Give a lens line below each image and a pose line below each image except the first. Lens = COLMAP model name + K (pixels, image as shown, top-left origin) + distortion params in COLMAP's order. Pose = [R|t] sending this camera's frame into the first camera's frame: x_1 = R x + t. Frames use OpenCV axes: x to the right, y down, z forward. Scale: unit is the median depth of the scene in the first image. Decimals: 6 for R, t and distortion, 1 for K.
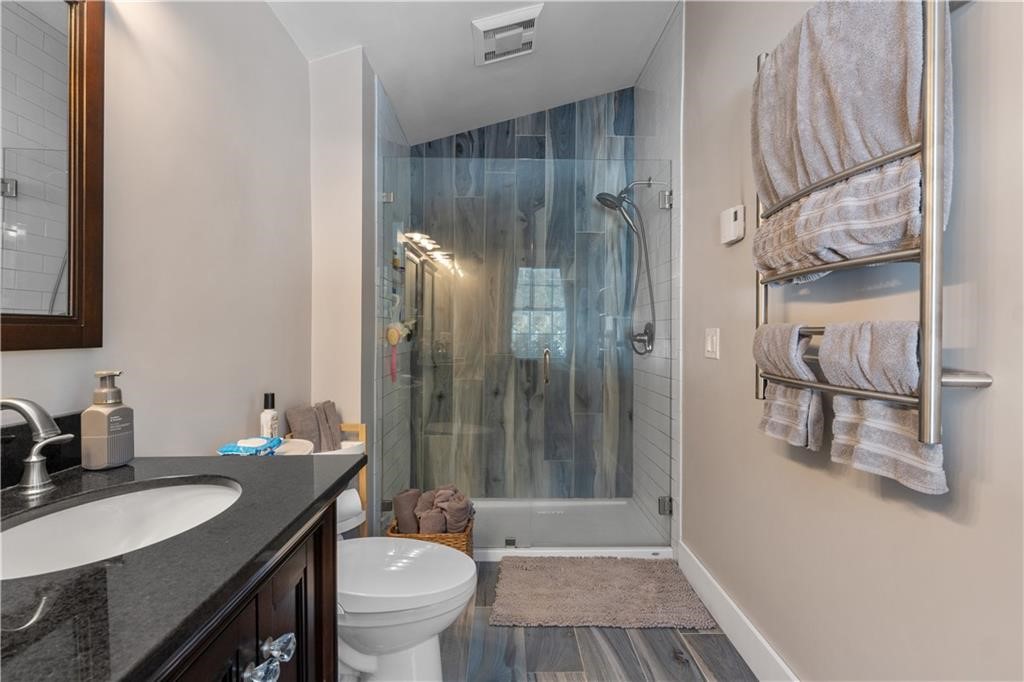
lens RADIAL K [[483.0, 0, 510.6], [0, 483.0, 337.7], [0, 0, 1]] dist [-0.002200, -0.001083]
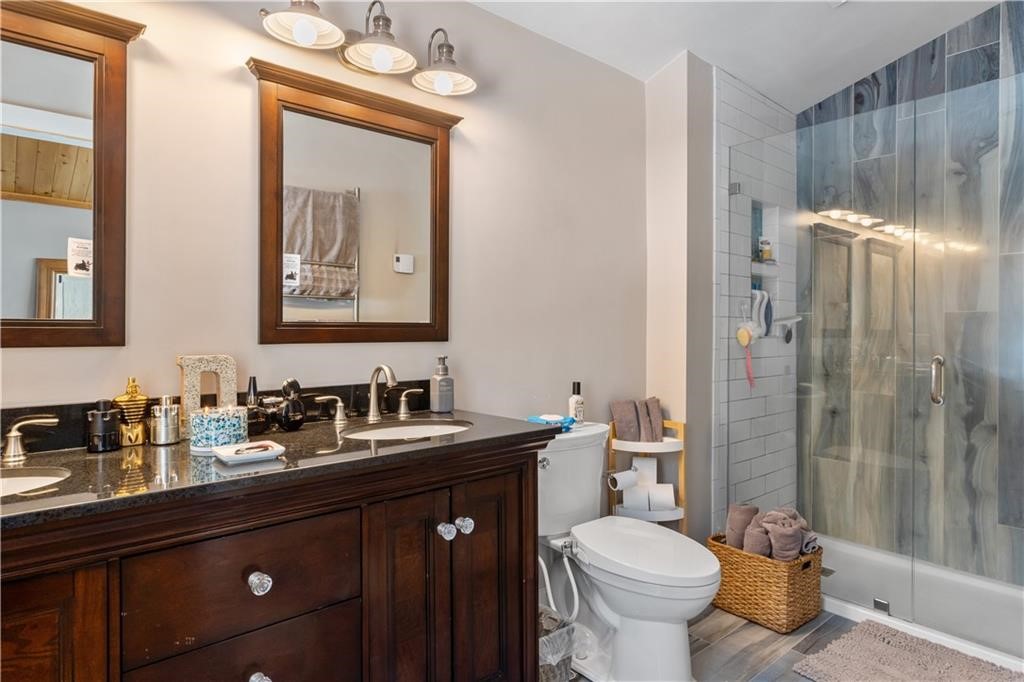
lens RADIAL K [[562.5, 0, 509.4], [0, 562.5, 336.0], [0, 0, 1]] dist [-0.002541, -0.000829]
pose [[0.629517, 0.005617, -0.776967, 0.249955], [-0.009120, 0.999958, -0.000160, -0.000702], [0.776933, 0.007187, 0.629542, -0.021058]]
